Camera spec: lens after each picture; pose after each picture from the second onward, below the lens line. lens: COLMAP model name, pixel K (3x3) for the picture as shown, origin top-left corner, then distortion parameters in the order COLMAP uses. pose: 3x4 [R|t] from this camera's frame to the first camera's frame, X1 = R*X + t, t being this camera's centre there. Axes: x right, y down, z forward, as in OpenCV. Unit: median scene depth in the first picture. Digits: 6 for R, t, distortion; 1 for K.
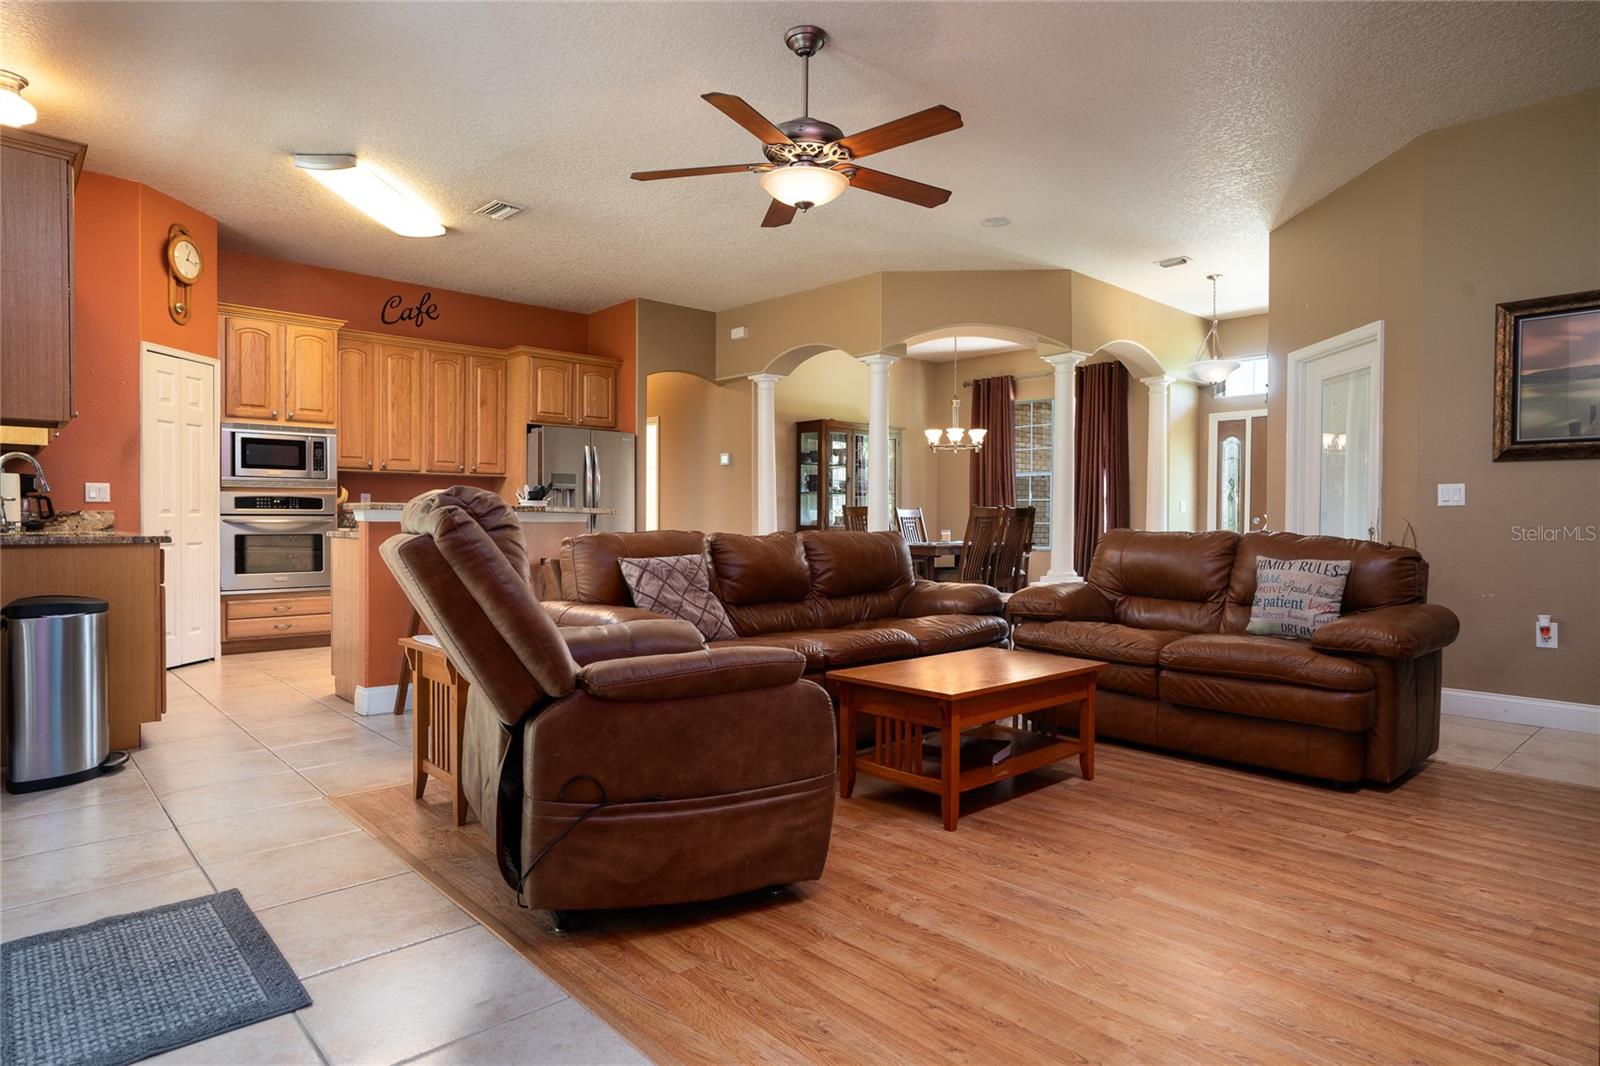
lens RADIAL K [[900.0, 0, 790.2], [0, 900.0, 529.2], [0, 0, 1]] dist [-0.013606, 0.006210]
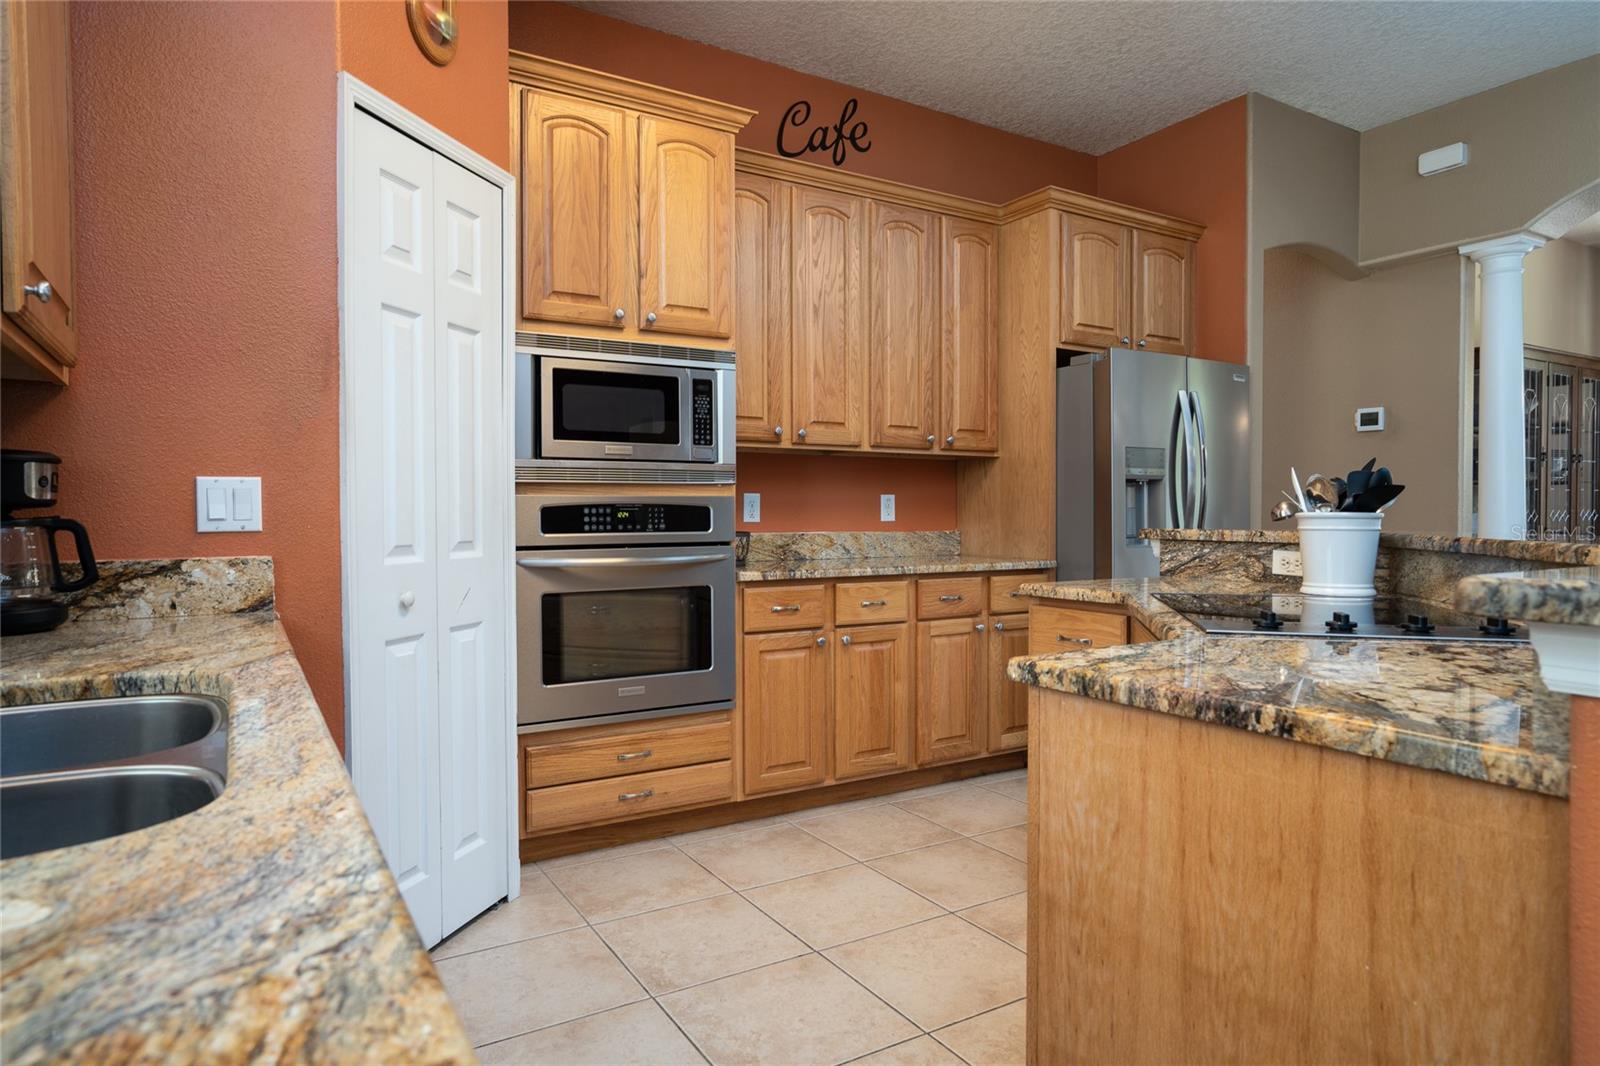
lens RADIAL K [[980.6, 0, 809.0], [0, 980.6, 532.3], [0, 0, 1]] dist [-0.026619, 0.002464]
pose [[0.980141, -0.001688, -0.198297, -0.382546], [0.003335, 0.999963, 0.007972, -0.025776], [0.198276, -0.008475, 0.980110, 0.539348]]
